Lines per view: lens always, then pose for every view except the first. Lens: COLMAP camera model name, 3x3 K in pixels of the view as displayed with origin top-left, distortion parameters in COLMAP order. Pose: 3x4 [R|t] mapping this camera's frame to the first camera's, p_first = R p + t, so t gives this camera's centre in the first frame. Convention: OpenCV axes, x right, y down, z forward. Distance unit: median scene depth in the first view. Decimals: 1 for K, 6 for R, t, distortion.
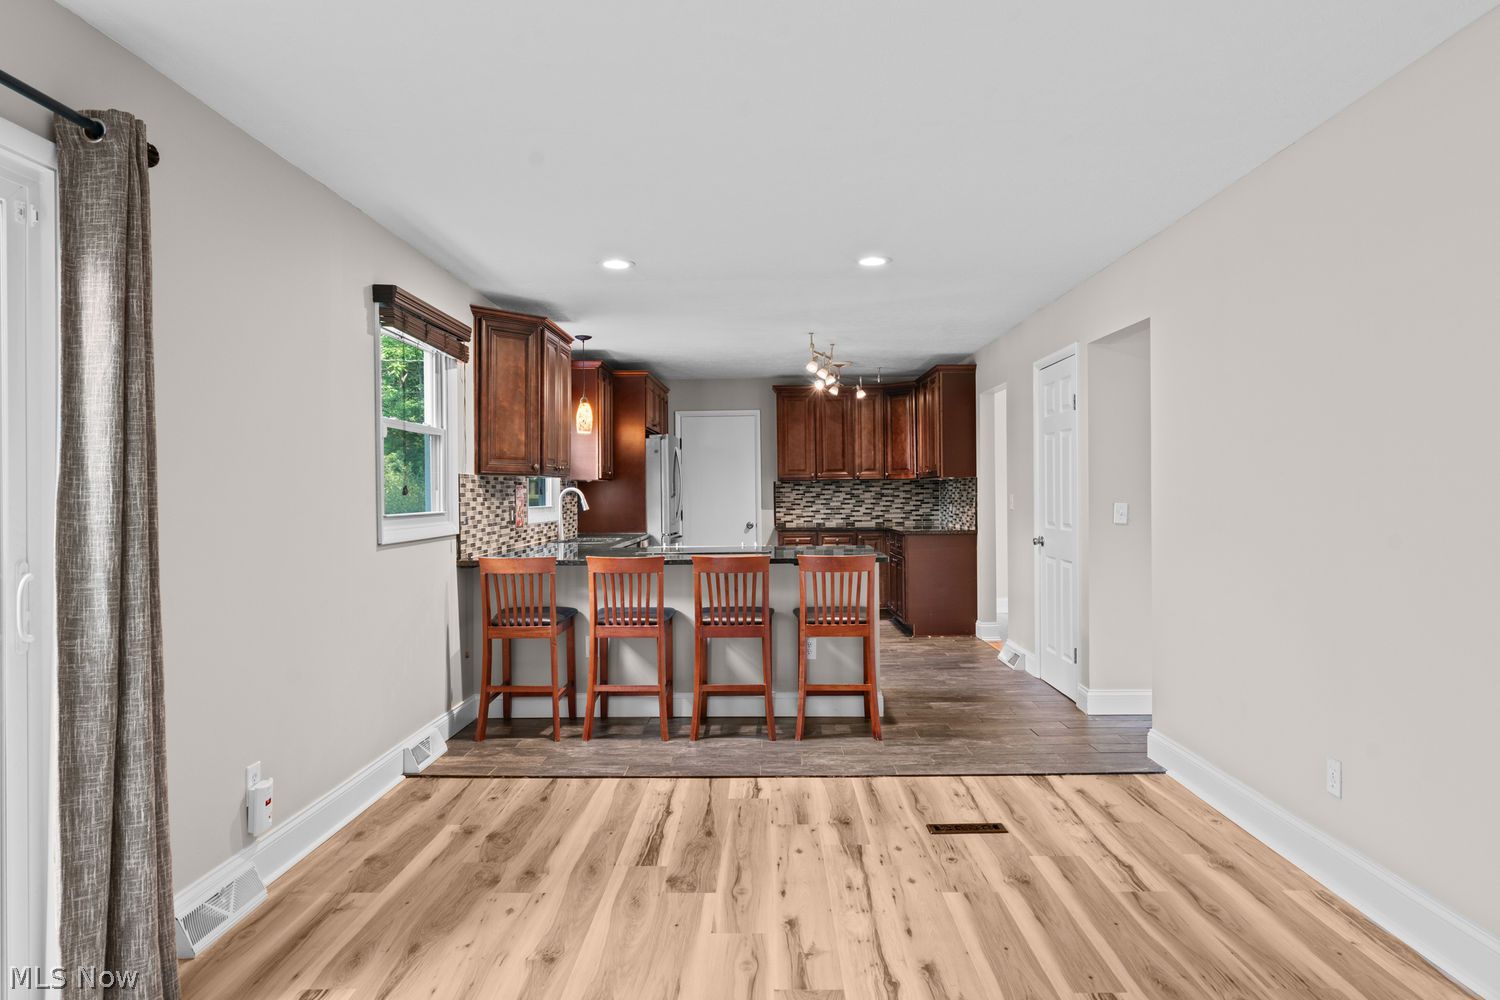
lens RADIAL K [[950.4, 0, 754.3], [0, 950.4, 491.4], [0, 0, 1]] dist [0.004309, 0.001199]
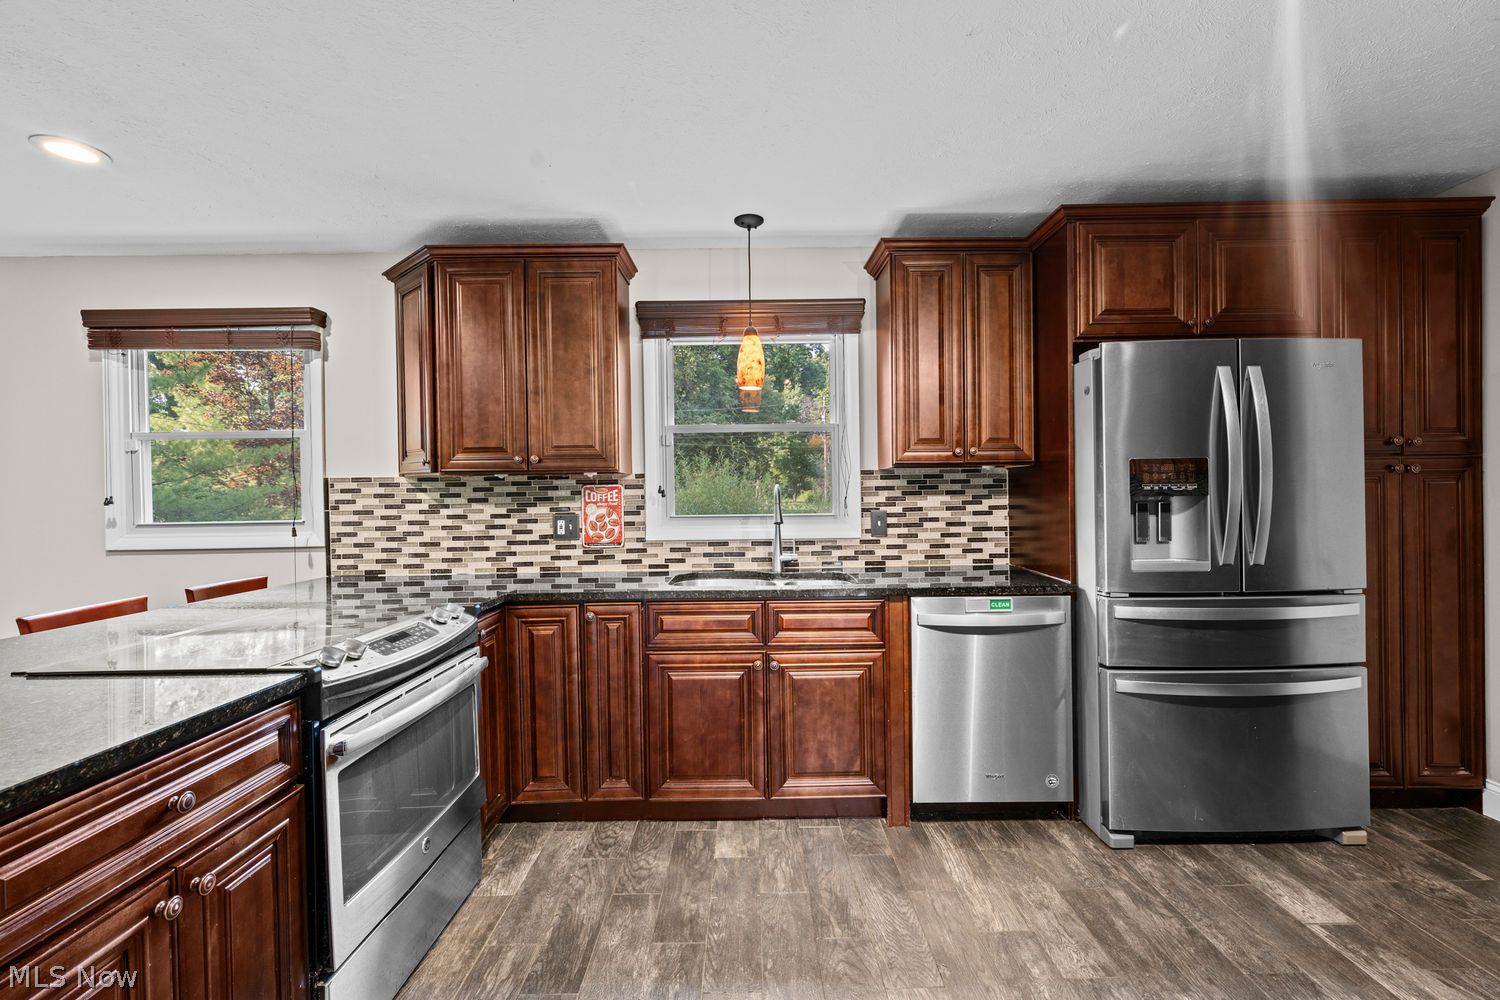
lens RADIAL K [[641.3, 0, 752.1], [0, 641.3, 497.2], [0, 0, 1]] dist [0.001463, 0.000437]
pose [[0.020743, 0.012838, -0.999702, 0.273211], [0.016362, 0.999779, 0.013178, -0.001930], [0.999651, -0.016630, 0.020529, 1.307385]]
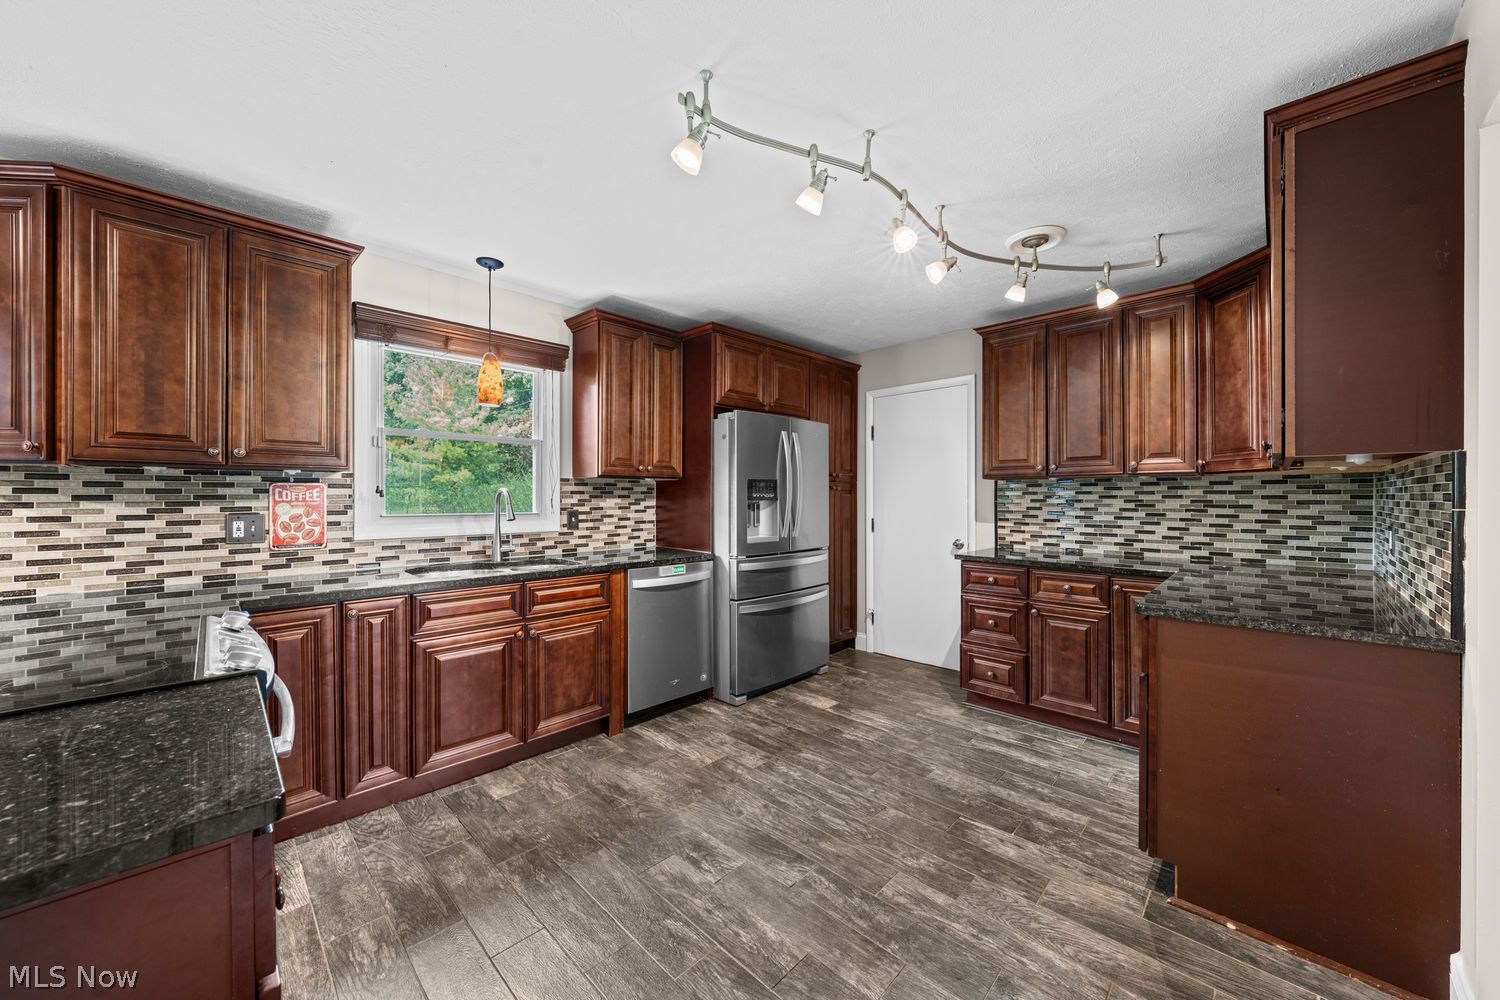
lens RADIAL K [[545.8, 0, 754.0], [0, 545.8, 497.8], [0, 0, 1]] dist [-0.002519, 0.000126]
pose [[0.723732, 0.011997, -0.689977, 0.292904], [-0.006146, 0.999921, 0.010940, -0.002530], [0.690054, -0.003677, 0.723749, 1.120909]]
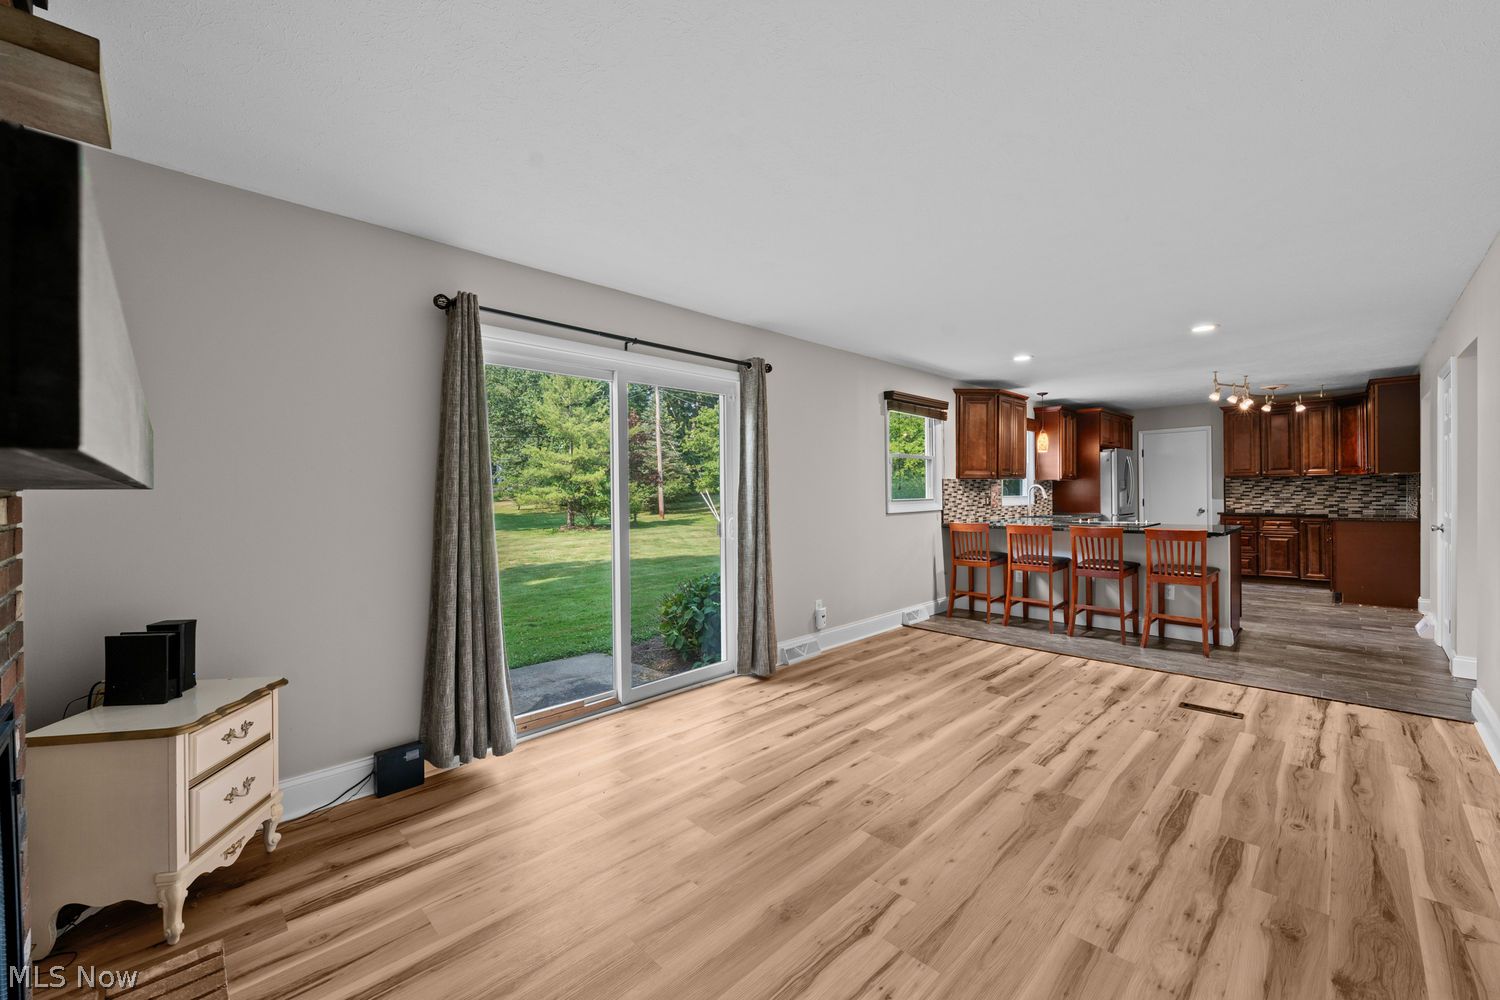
lens RADIAL K [[593.1, 0, 752.3], [0, 593.1, 497.3], [0, 0, 1]] dist [-0.001630, 0.000840]
pose [[0.713815, 0.007159, -0.700298, 0.240836], [0.006352, 0.999840, 0.016696, -0.003066], [0.700306, -0.016366, 0.713655, -0.118481]]
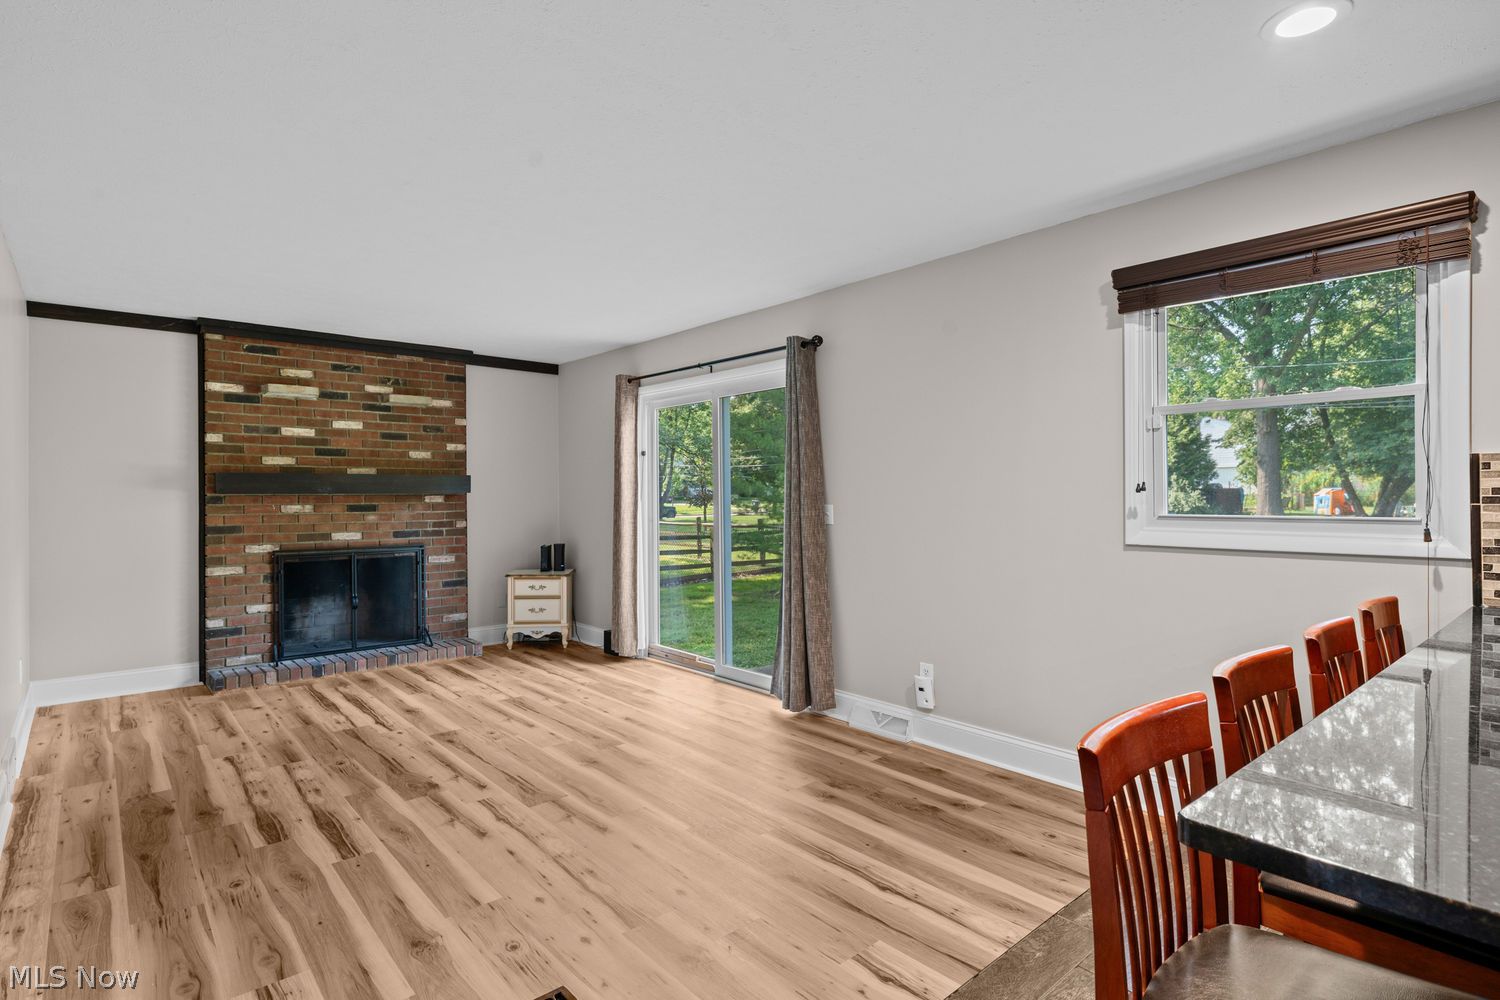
lens RADIAL K [[754.6, 0, 753.2], [0, 754.6, 497.3], [0, 0, 1]] dist [0.003963, -0.000496]
pose [[-0.743461, 0.015917, -0.668590, 0.295393], [0.012994, 0.999872, 0.009355, -0.002107], [0.668653, -0.001733, -0.743573, 0.992484]]
